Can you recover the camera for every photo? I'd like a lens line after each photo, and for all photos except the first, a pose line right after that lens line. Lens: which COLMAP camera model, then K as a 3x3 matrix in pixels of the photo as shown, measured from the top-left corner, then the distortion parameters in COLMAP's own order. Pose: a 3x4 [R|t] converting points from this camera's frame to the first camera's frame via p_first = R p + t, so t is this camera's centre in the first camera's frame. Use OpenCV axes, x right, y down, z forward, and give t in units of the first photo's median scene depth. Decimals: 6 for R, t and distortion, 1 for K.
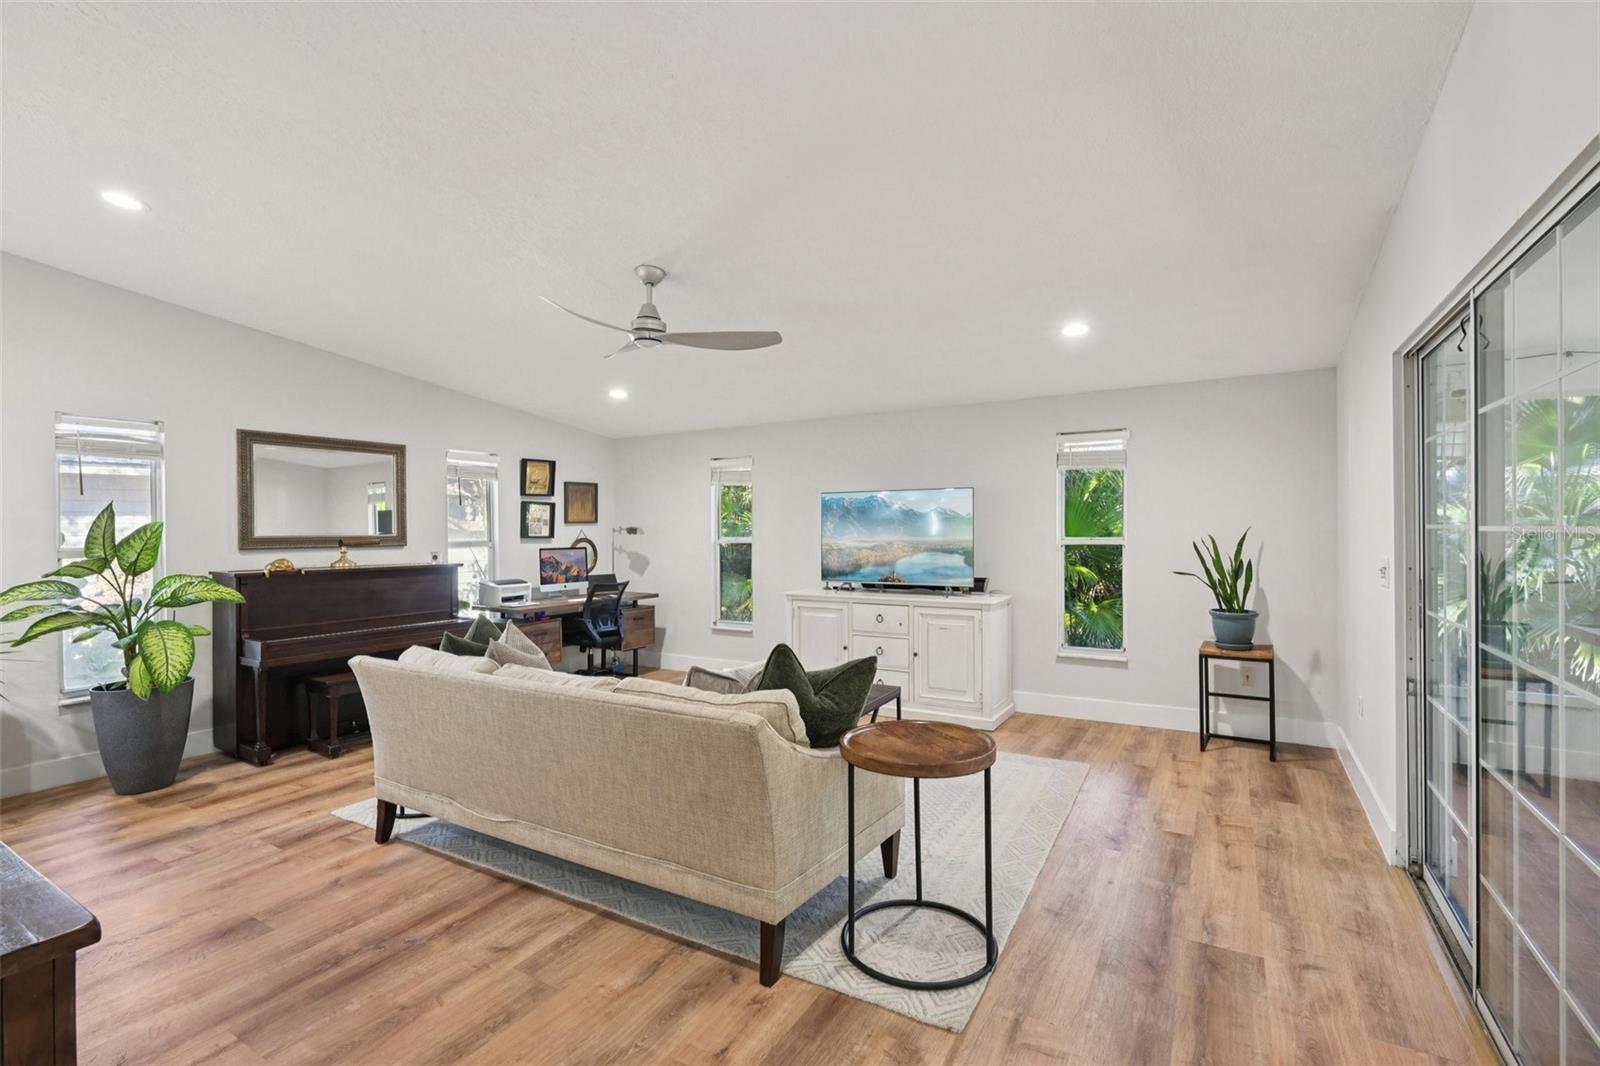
lens RADIAL K [[713.6, 0, 800.0], [0, 713.6, 533.0], [0, 0, 1]] dist [0.002448, 0.000171]
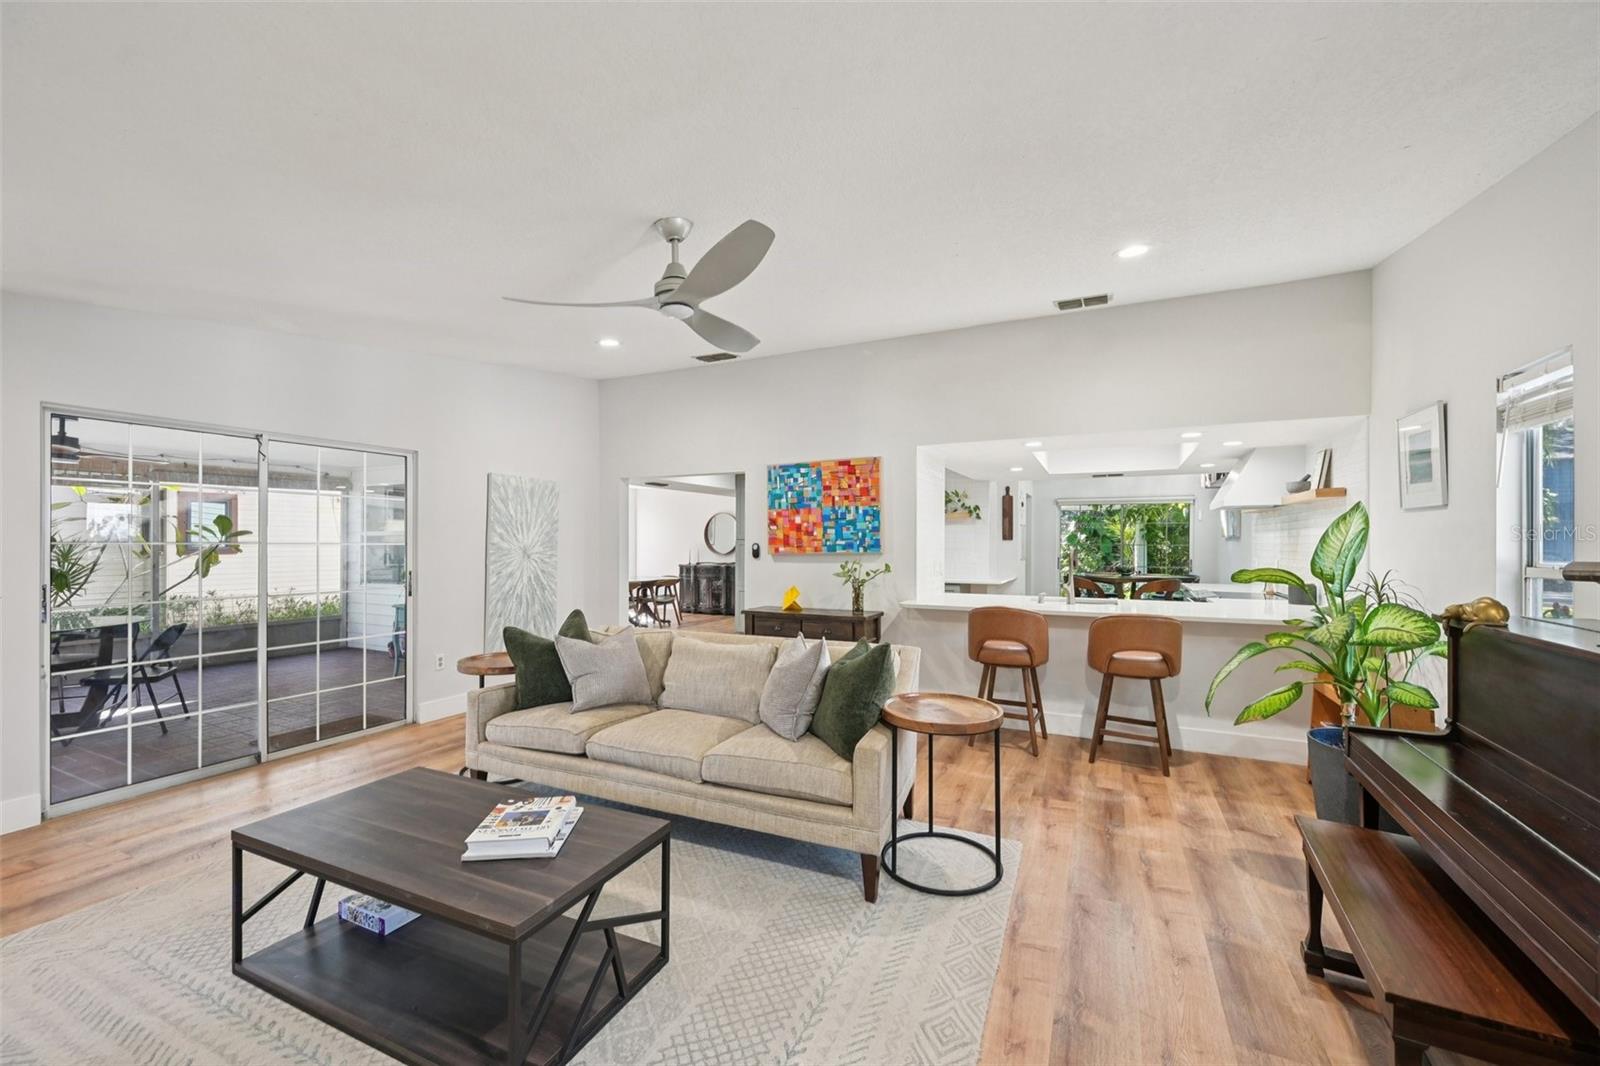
lens RADIAL K [[634.6, 0, 804.5], [0, 634.6, 537.2], [0, 0, 1]] dist [0.000707, 0.000038]
pose [[-0.995269, 0.006656, -0.096933, -0.185265], [0.006584, 0.999978, 0.001068, -0.007579], [0.096938, 0.000425, -0.995290, 1.132229]]
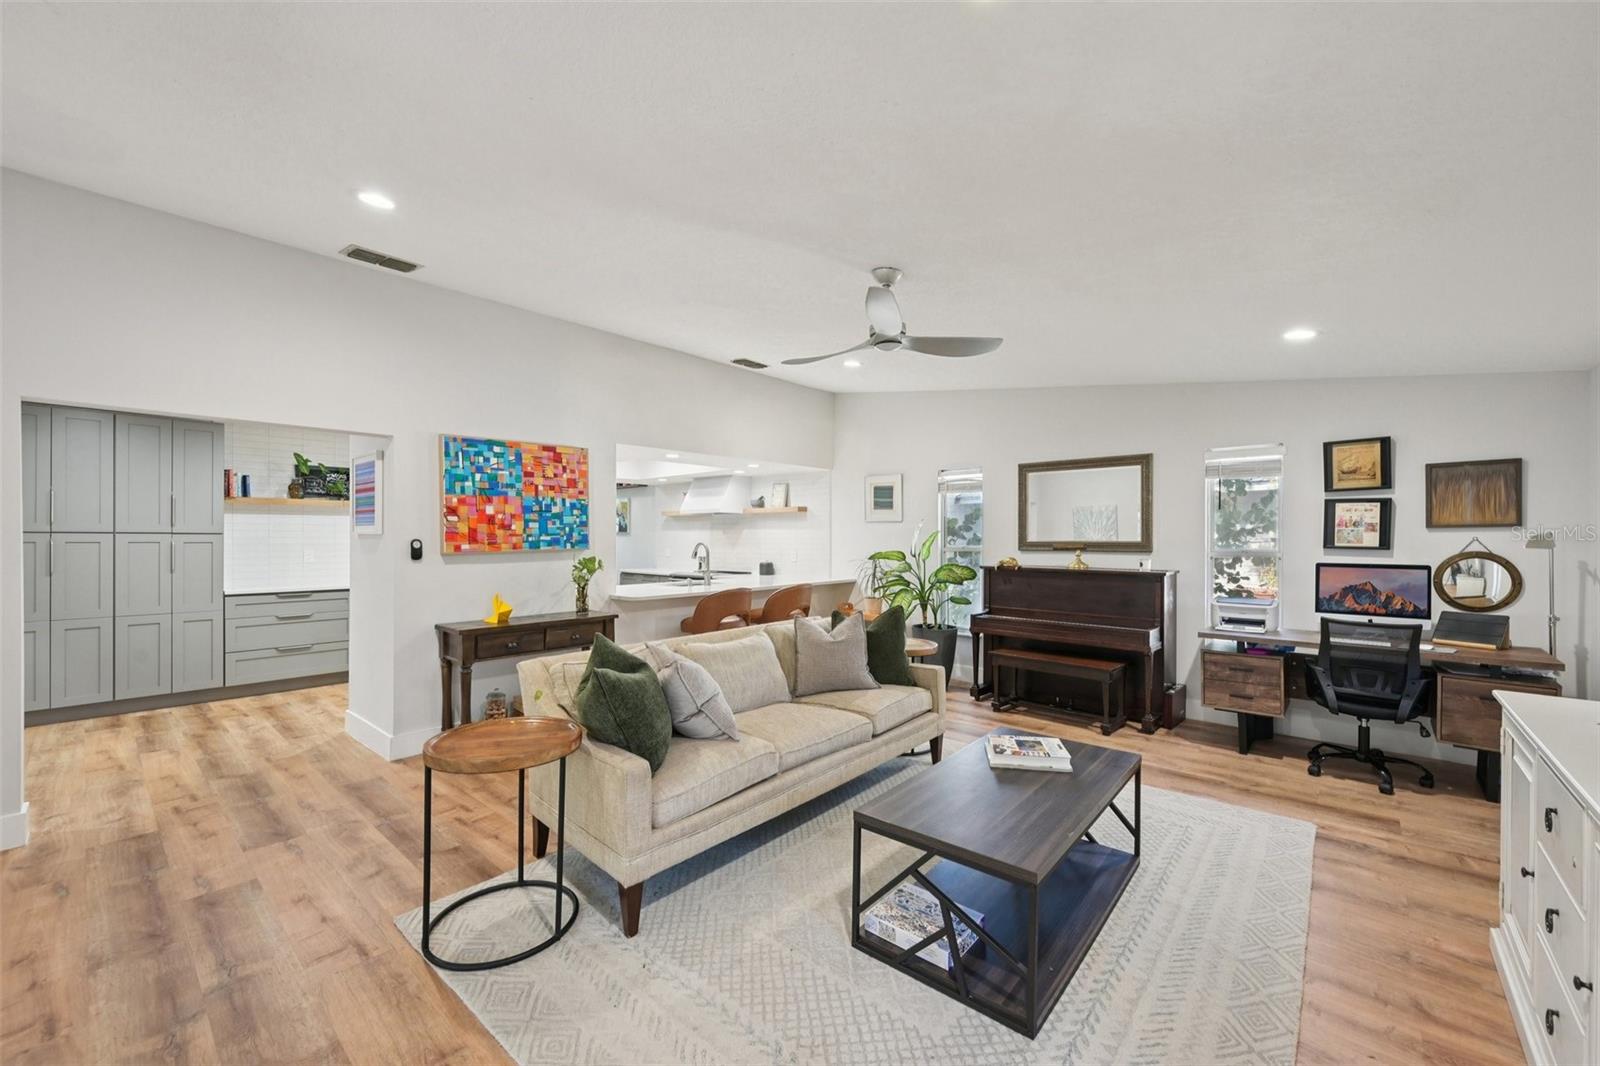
lens RADIAL K [[634.6, 0, 804.5], [0, 634.6, 537.2], [0, 0, 1]] dist [0.000707, 0.000038]
pose [[-0.178620, 0.008047, -0.983885, 0.431644], [-0.005572, 0.999942, 0.009190, -0.009045], [0.983902, 0.007123, -0.178565, 0.680759]]
